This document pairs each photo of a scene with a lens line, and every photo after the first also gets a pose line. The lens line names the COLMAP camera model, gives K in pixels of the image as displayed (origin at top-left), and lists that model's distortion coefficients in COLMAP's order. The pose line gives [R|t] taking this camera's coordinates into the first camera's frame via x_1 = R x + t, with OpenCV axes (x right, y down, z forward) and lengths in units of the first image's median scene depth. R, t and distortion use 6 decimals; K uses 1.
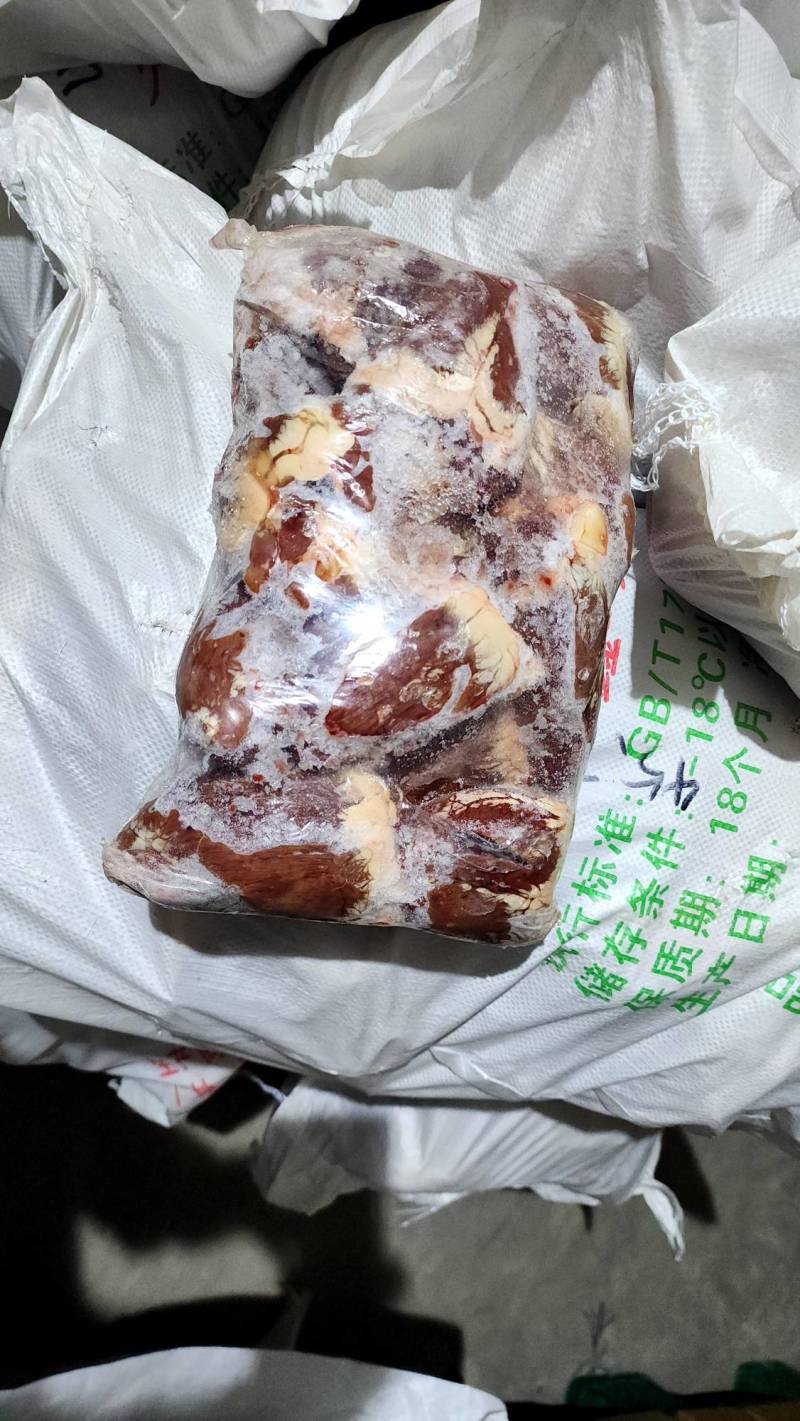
lens RADIAL K [[946.1, 0, 393.4], [0, 946.1, 715.1], [0, 0, 1]] dist [0.028173, -0.020571]
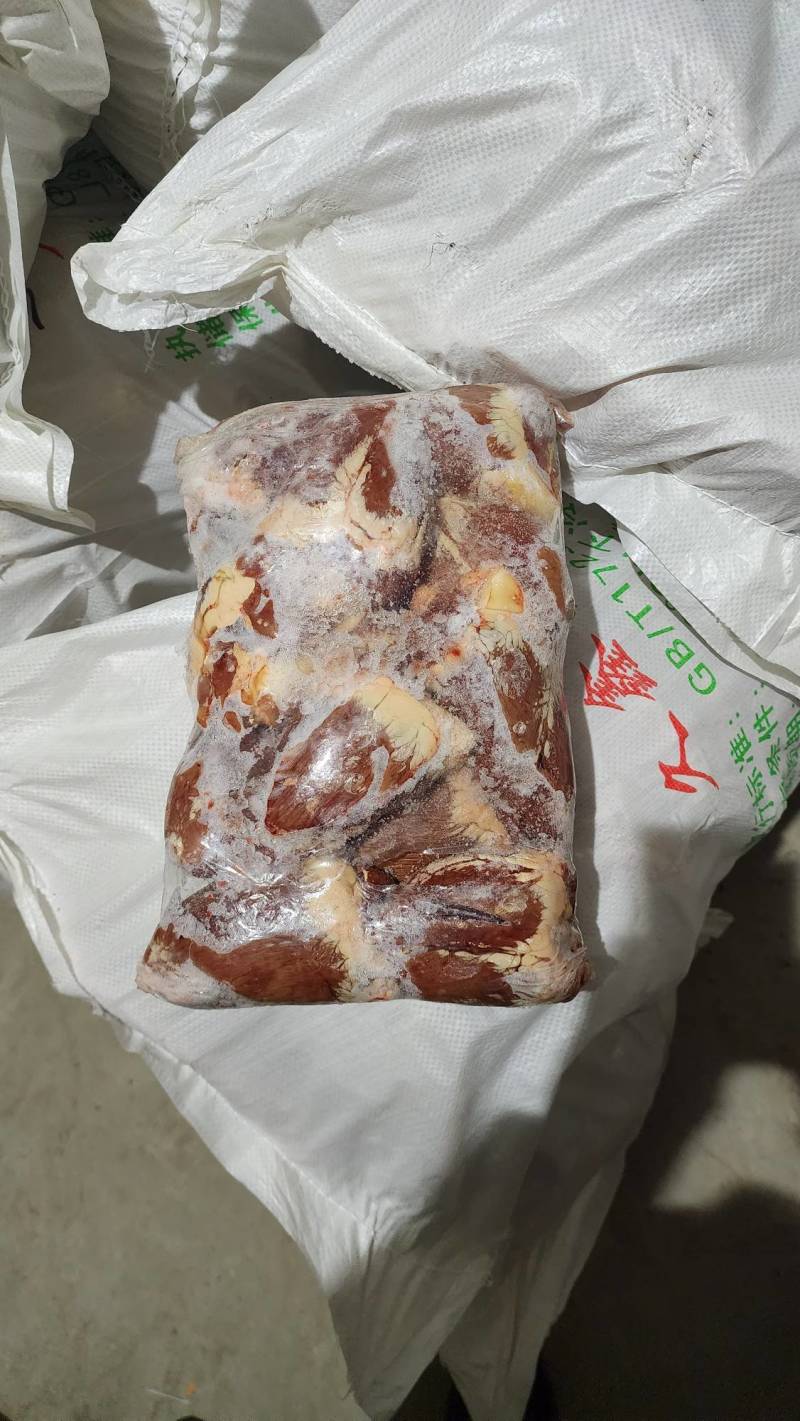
lens RADIAL K [[946.1, 0, 392.2], [0, 946.1, 698.2], [0, 0, 1]] dist [0.028173, -0.020571]
pose [[0.908750, -0.241398, -0.340441, 0.463048], [0.196351, 0.967120, -0.161635, 0.069808], [0.368265, 0.080040, 0.926269, -0.014157]]
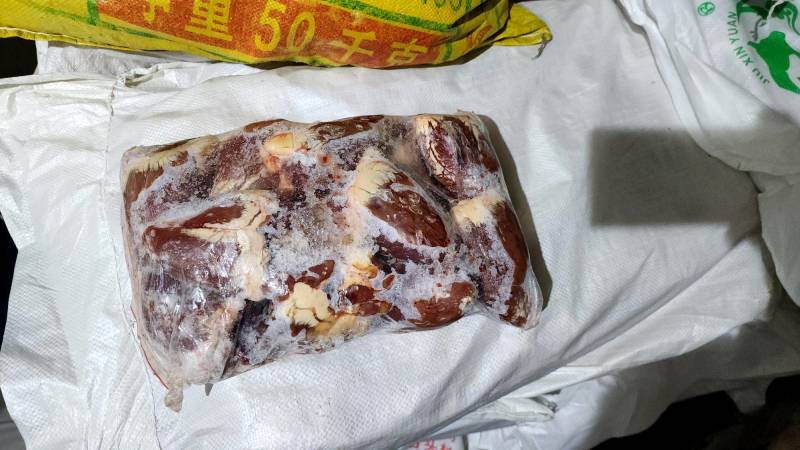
lens RADIAL K [[532.6, 0, 398.4], [0, 532.6, 230.6], [0, 0, 1]] dist [0.028173, -0.020571]
pose [[-0.305041, -0.949838, -0.068981, 0.061072], [0.898961, -0.311097, 0.308364, -0.385086], [-0.314356, 0.032053, 0.948764, -0.013438]]
